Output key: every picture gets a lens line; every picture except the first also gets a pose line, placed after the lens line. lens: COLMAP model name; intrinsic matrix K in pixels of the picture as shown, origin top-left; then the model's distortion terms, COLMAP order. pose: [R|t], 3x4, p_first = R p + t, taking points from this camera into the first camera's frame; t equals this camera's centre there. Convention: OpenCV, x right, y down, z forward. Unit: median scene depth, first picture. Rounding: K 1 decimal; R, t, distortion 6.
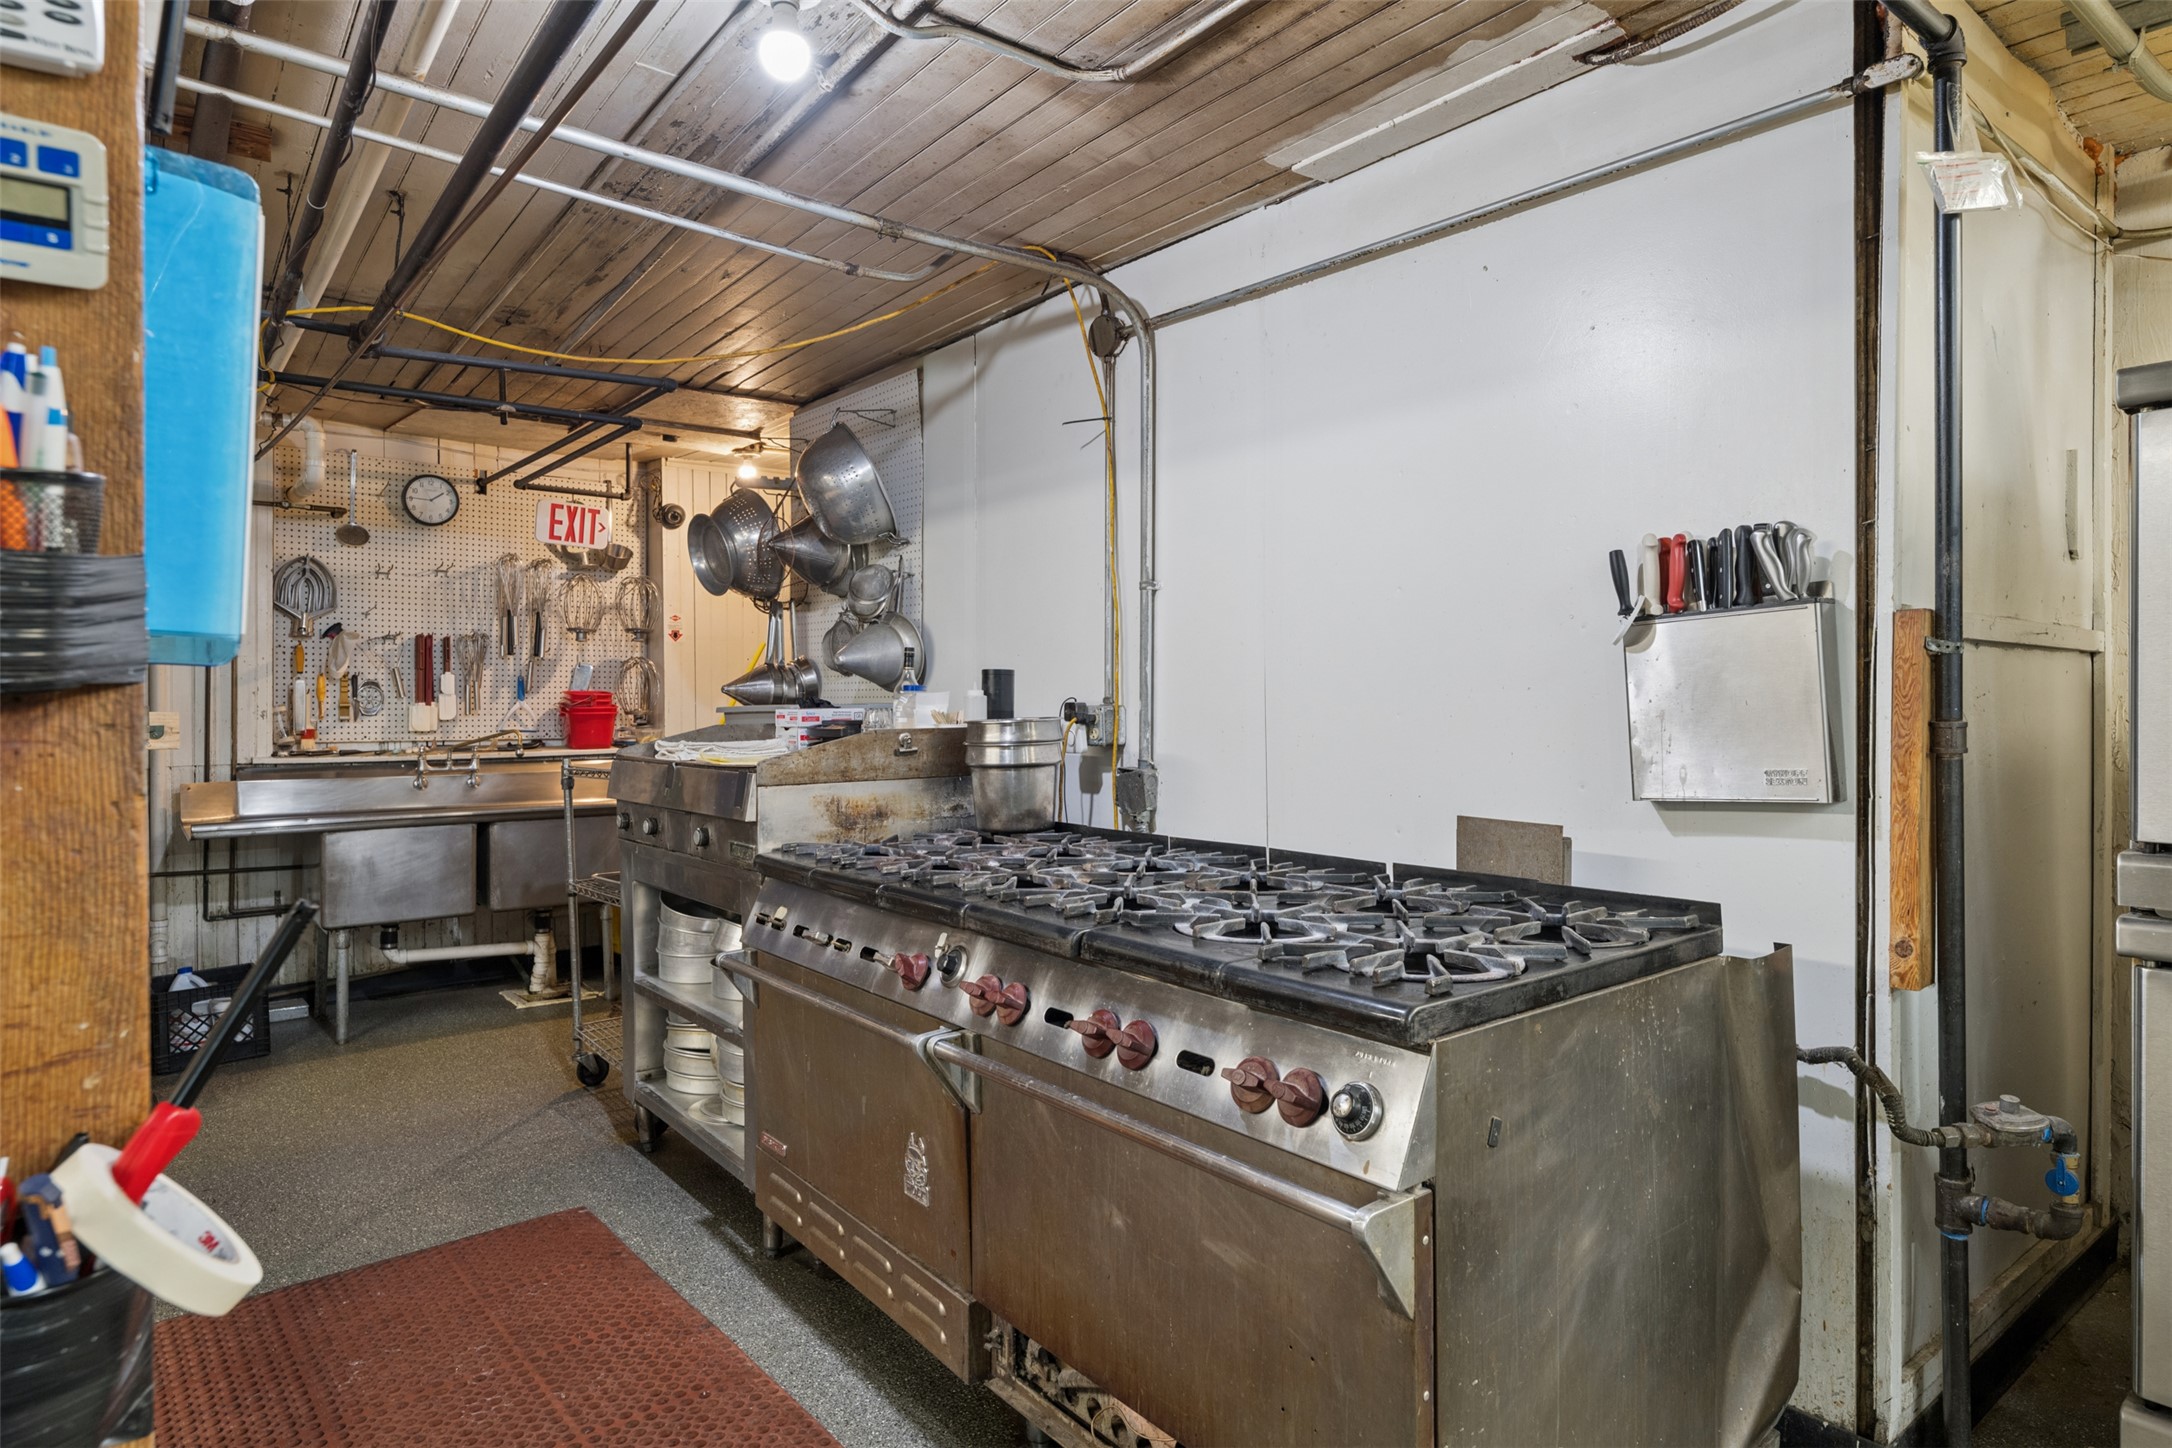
lens RADIAL K [[1221.0, 0, 1086.8], [0, 1221.0, 717.8], [0, 0, 1]] dist [-0.004233, -0.000265]
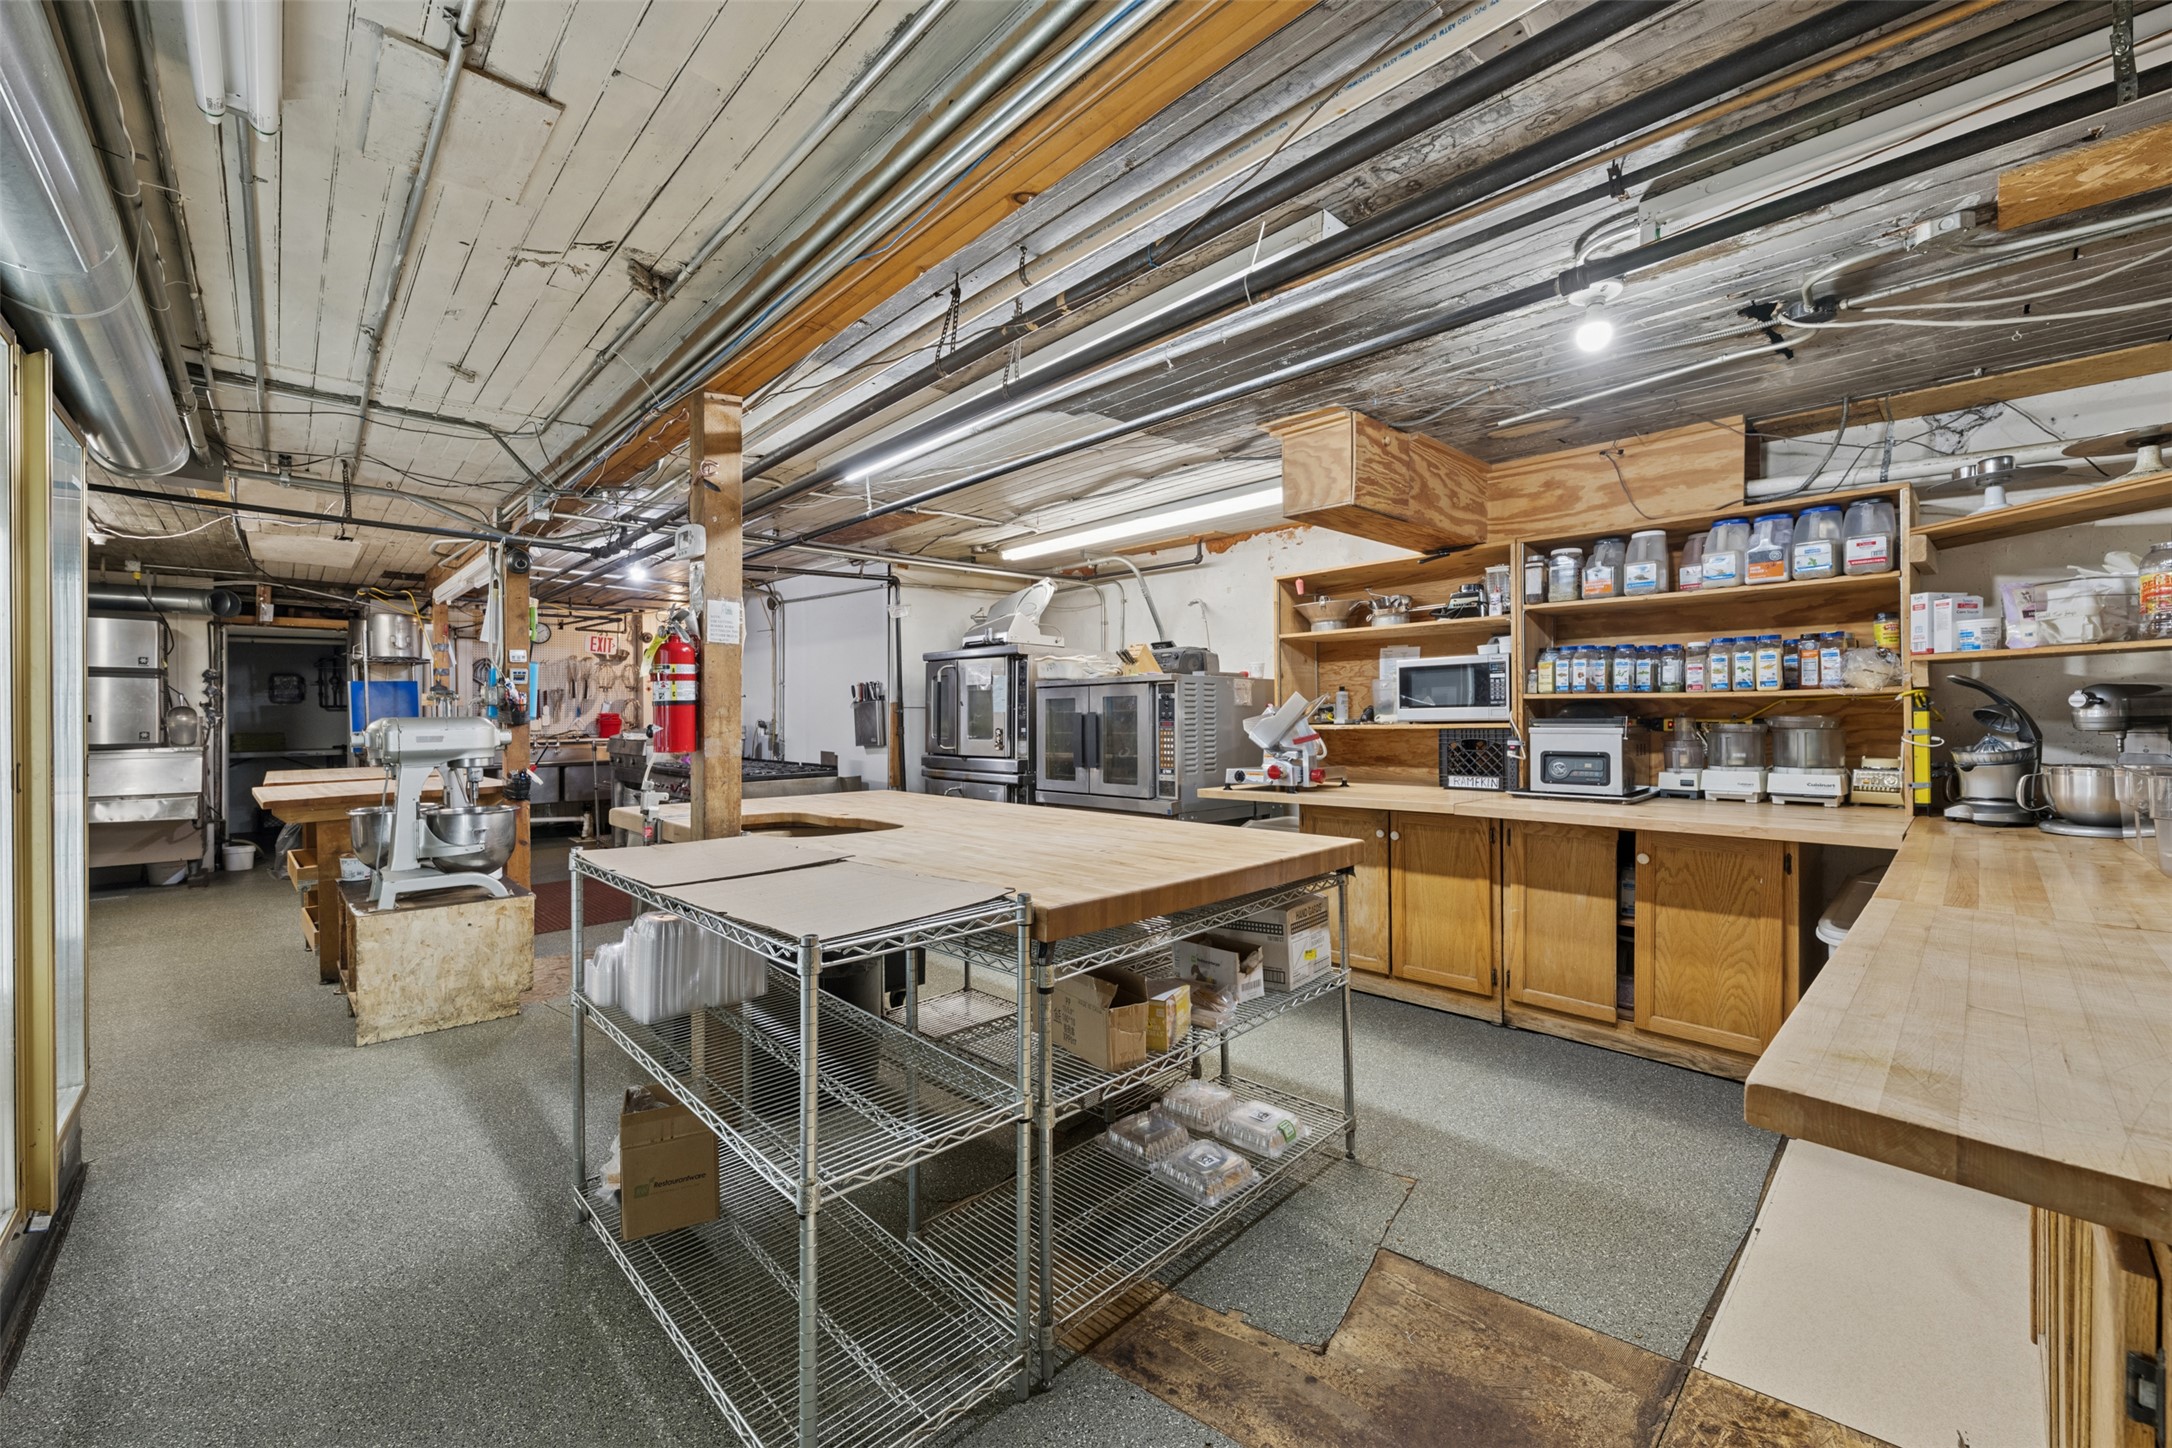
lens RADIAL K [[872.1, 0, 1085.2], [0, 872.1, 720.6], [0, 0, 1]] dist [-0.003951, 0.000744]
pose [[0.996144, 0.002020, 0.087716, 0.361820], [-0.001722, 0.999993, -0.003467, -0.004264], [-0.087722, 0.003302, 0.996140, -0.757569]]
